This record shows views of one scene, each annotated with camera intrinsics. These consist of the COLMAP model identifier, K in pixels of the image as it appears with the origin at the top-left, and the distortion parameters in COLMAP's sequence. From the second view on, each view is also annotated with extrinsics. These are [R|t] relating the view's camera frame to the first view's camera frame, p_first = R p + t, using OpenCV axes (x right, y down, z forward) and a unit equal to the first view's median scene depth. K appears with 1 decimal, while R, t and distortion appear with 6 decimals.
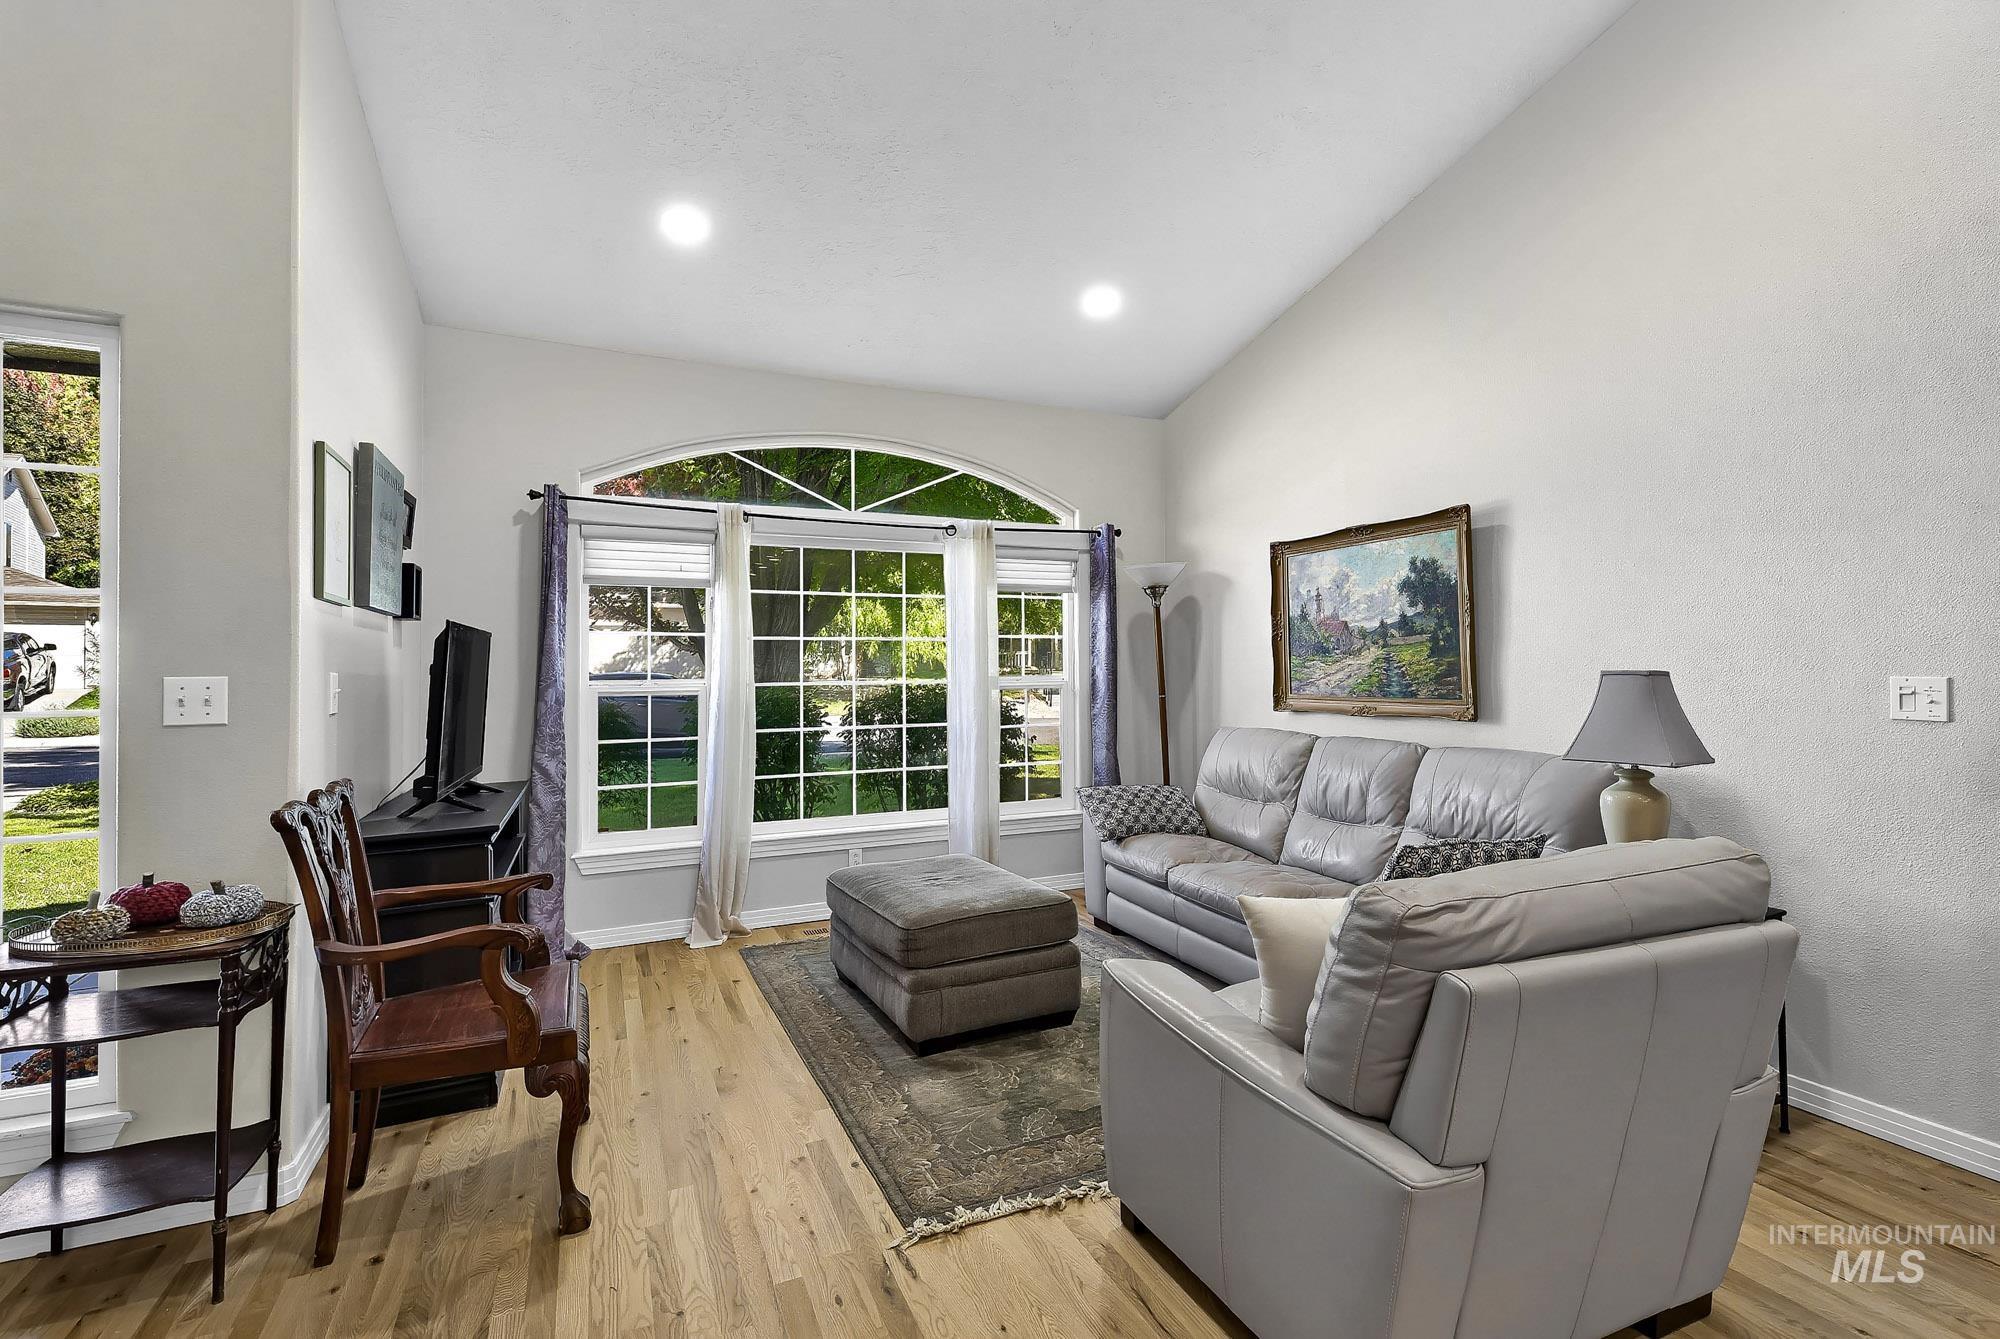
lens RADIAL K [[915.0, 0, 1042.1], [0, 915.0, 655.4], [0, 0, 1]] dist [0.005394, 0.000054]
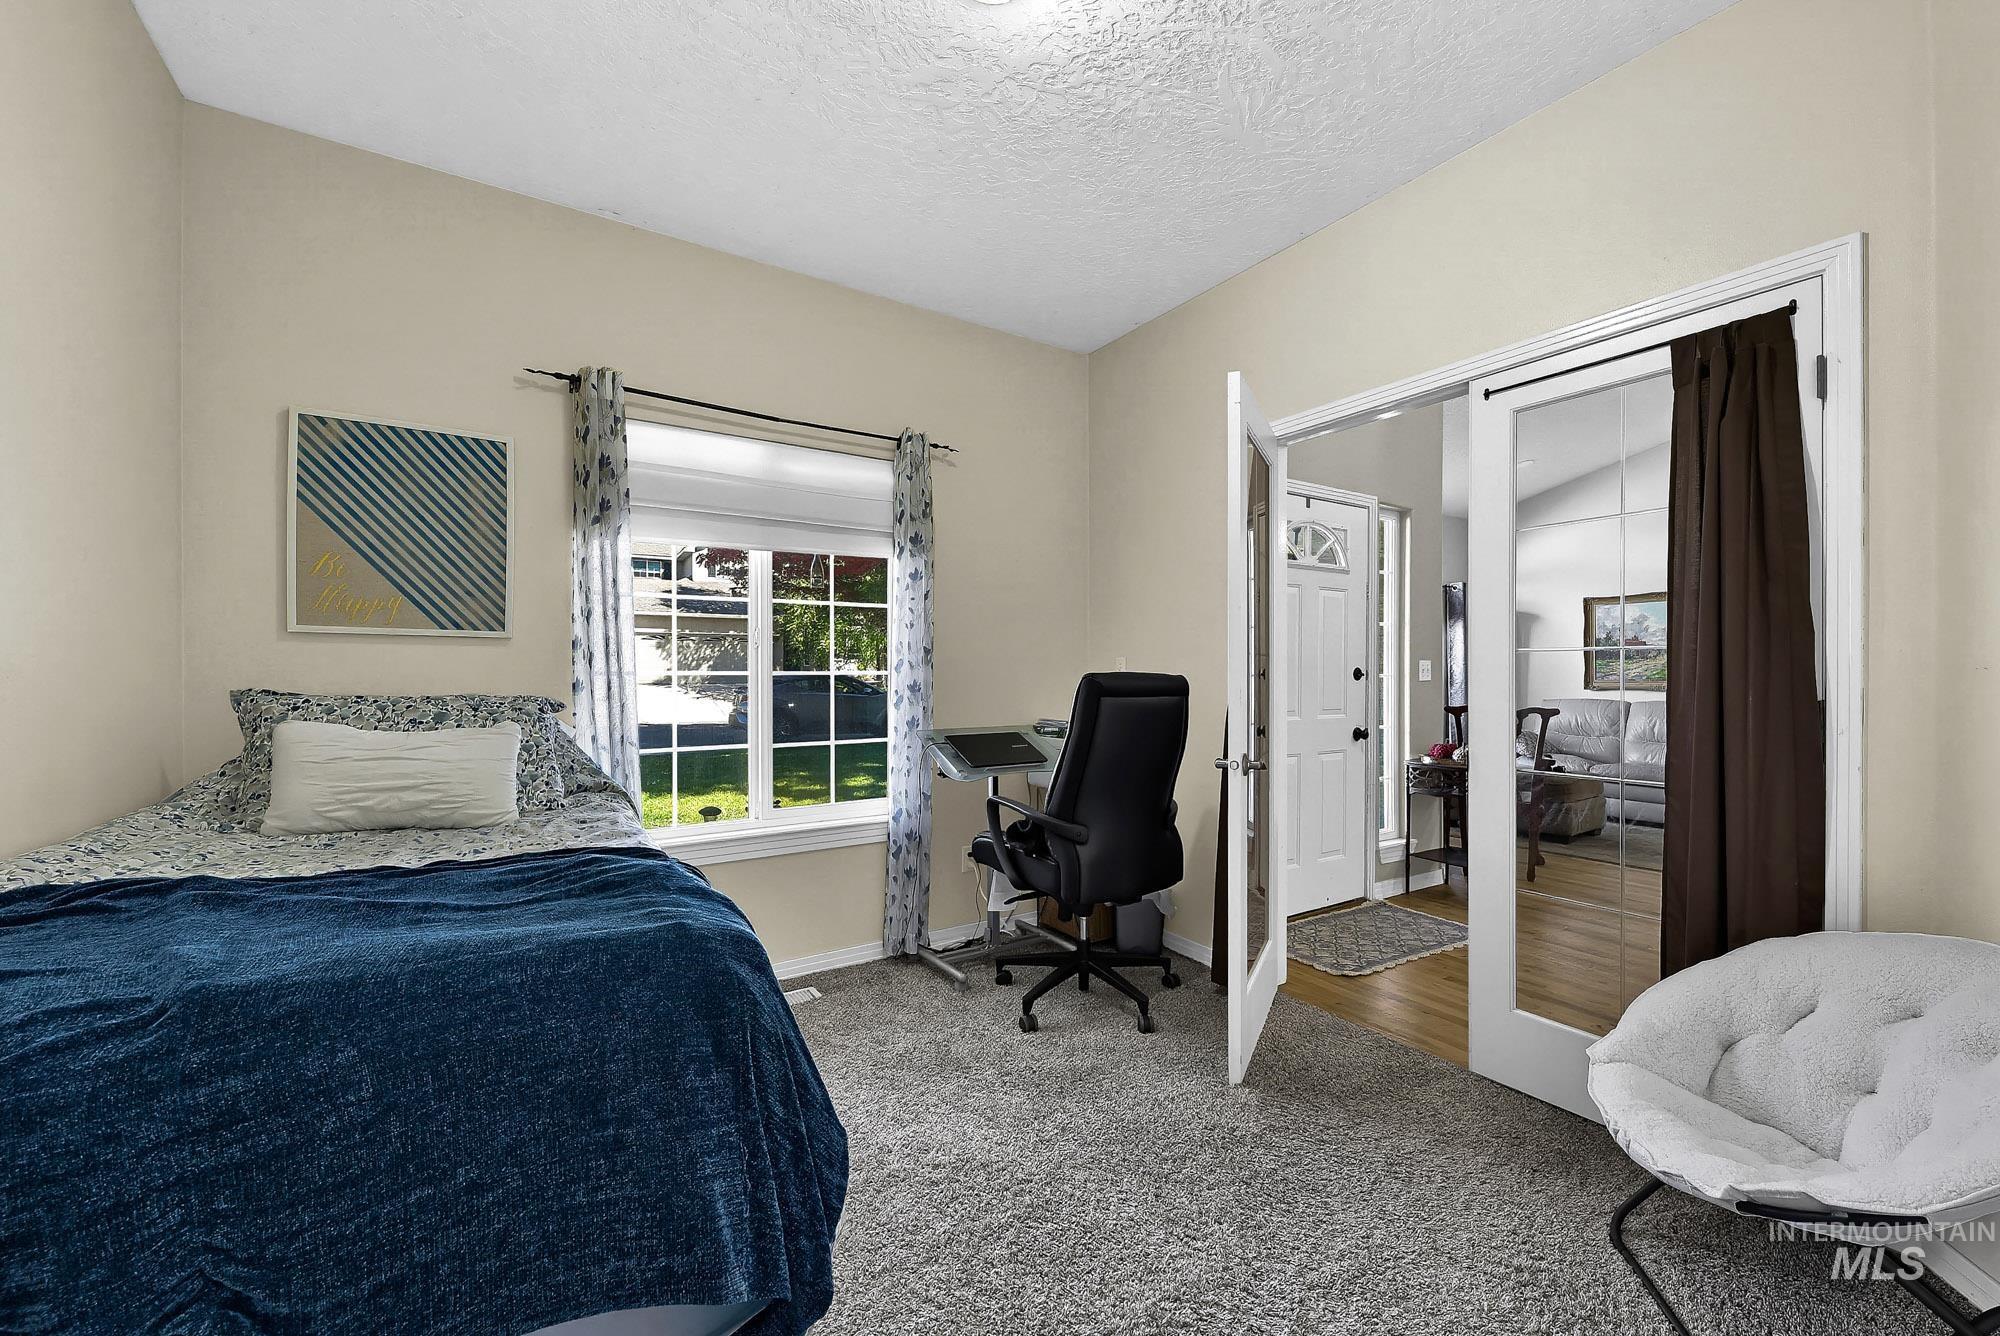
lens RADIAL K [[779.3, 0, 1070.6], [0, 779.3, 672.6], [0, 0, 1]] dist [0.003314, -0.000079]
pose [[0.990927, 0.008048, 0.134163, -1.117684], [-0.009752, 0.999880, 0.012047, 0.020981], [-0.134050, -0.013246, 0.990886, -0.465817]]
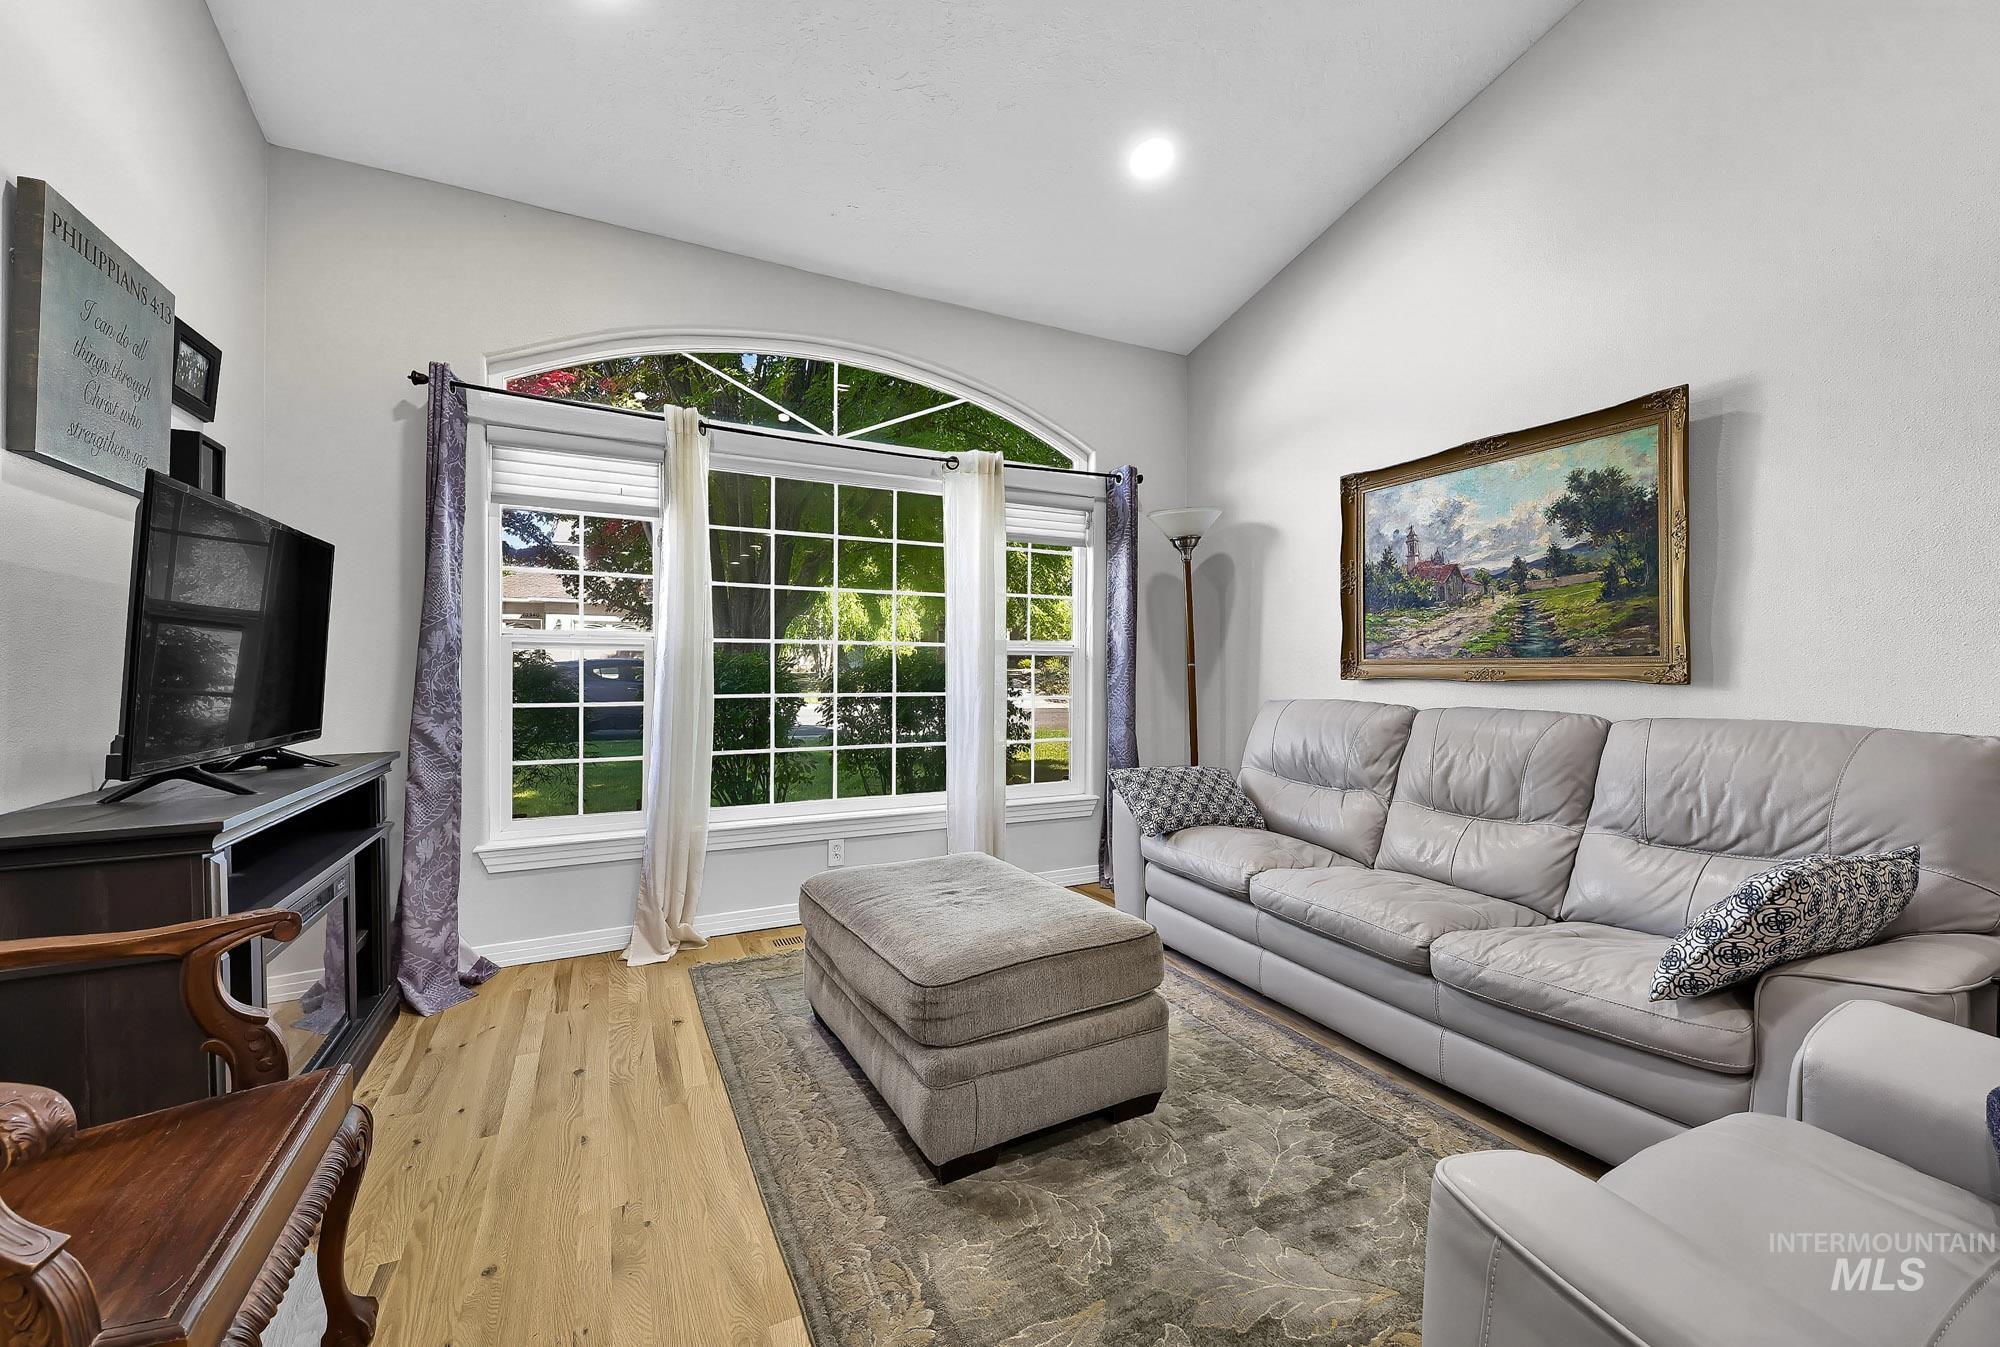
lens RADIAL K [[779.3, 0, 1000.8], [0, 779.3, 676.1], [0, 0, 1]] dist [0.003314, -0.000079]
pose [[0.999846, 0.011469, 0.013286, -0.076004], [-0.011780, 0.999652, 0.023600, 0.051423], [-0.013011, -0.023752, 0.999633, 0.340431]]
